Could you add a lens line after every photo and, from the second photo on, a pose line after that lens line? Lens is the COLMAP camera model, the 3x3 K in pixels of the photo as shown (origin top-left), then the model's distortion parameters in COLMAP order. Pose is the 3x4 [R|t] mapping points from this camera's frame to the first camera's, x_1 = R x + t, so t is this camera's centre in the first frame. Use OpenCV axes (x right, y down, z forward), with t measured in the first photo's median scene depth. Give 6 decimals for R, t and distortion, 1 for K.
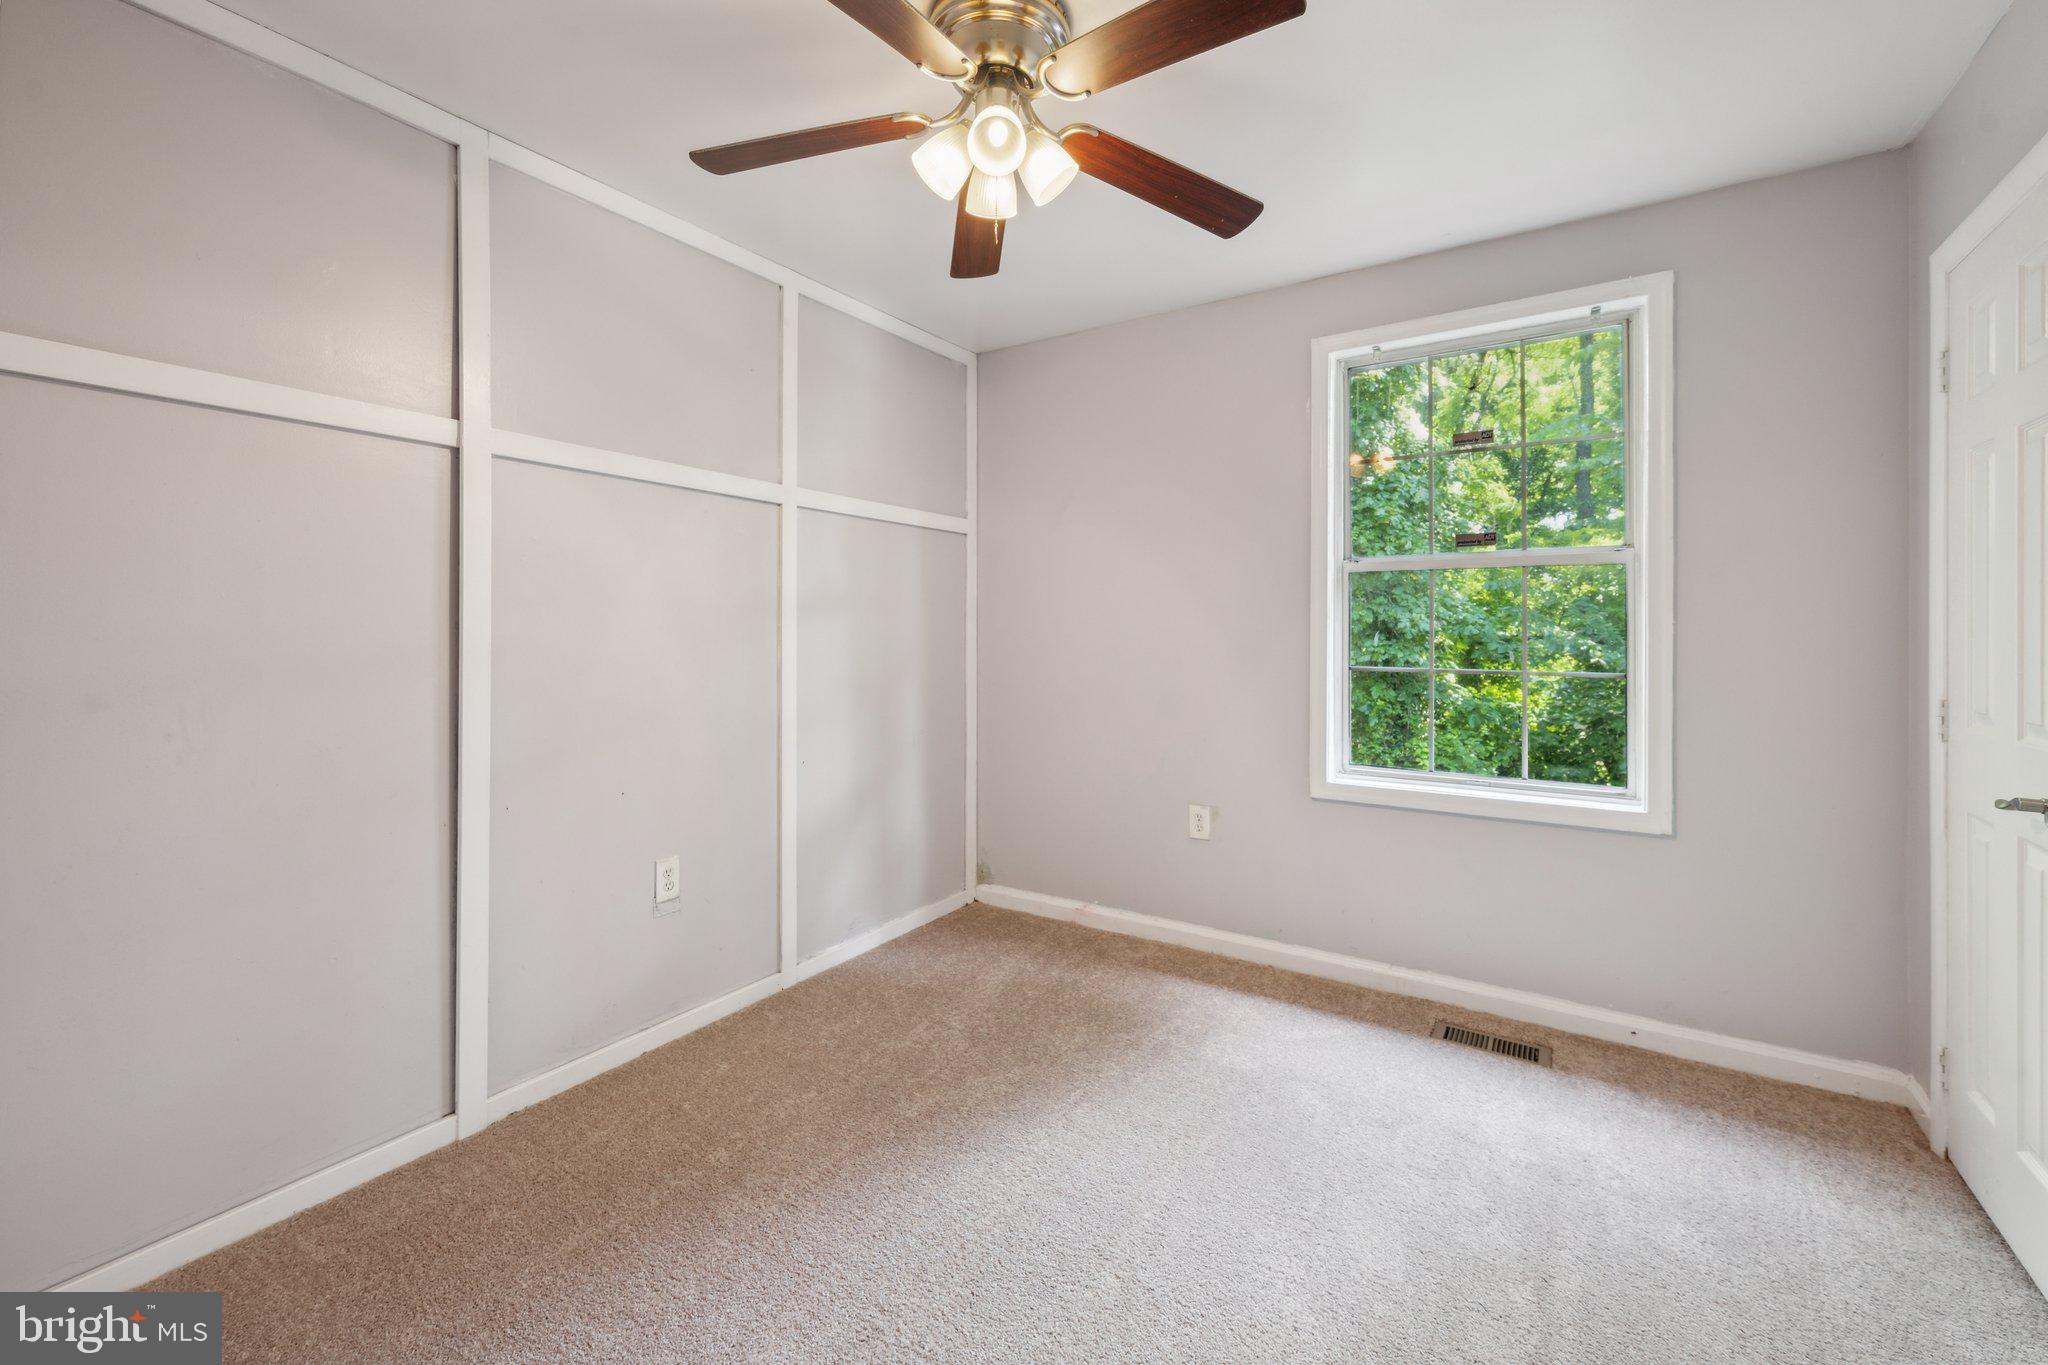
lens RADIAL K [[833.5, 0, 1008.2], [0, 833.5, 636.4], [0, 0, 1]] dist [0.000236, 0.000003]
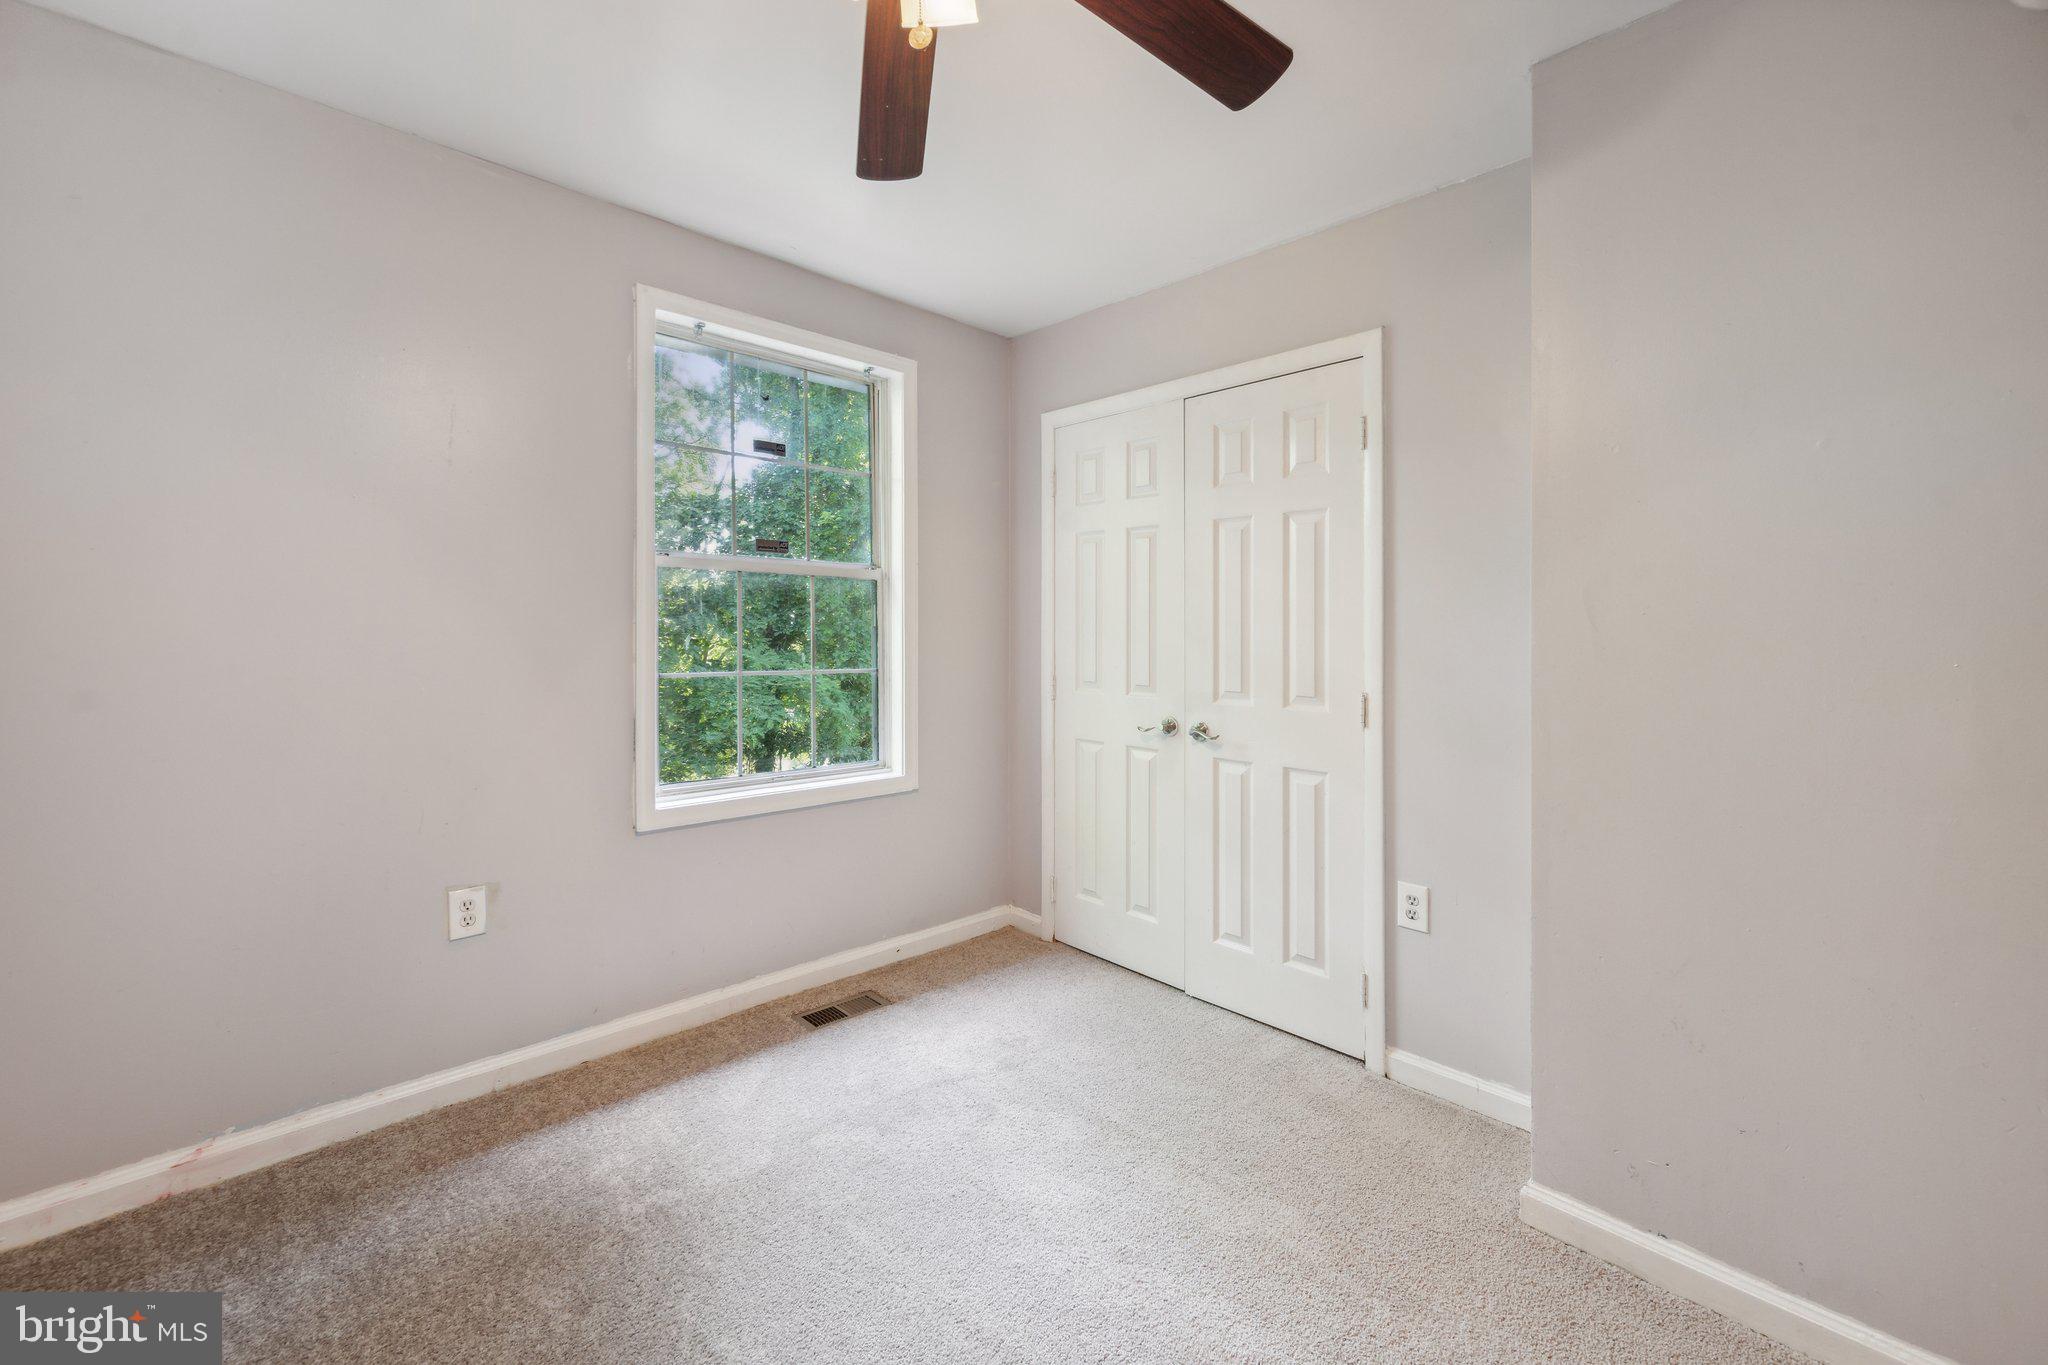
lens RADIAL K [[833.5, 0, 1008.1], [0, 833.5, 637.7], [0, 0, 1]] dist [0.000236, 0.000003]
pose [[0.222067, -0.005365, 0.975017, -0.399180], [-0.002154, 0.999980, 0.005992, -0.008713], [-0.975029, -0.003431, 0.222051, 0.493295]]
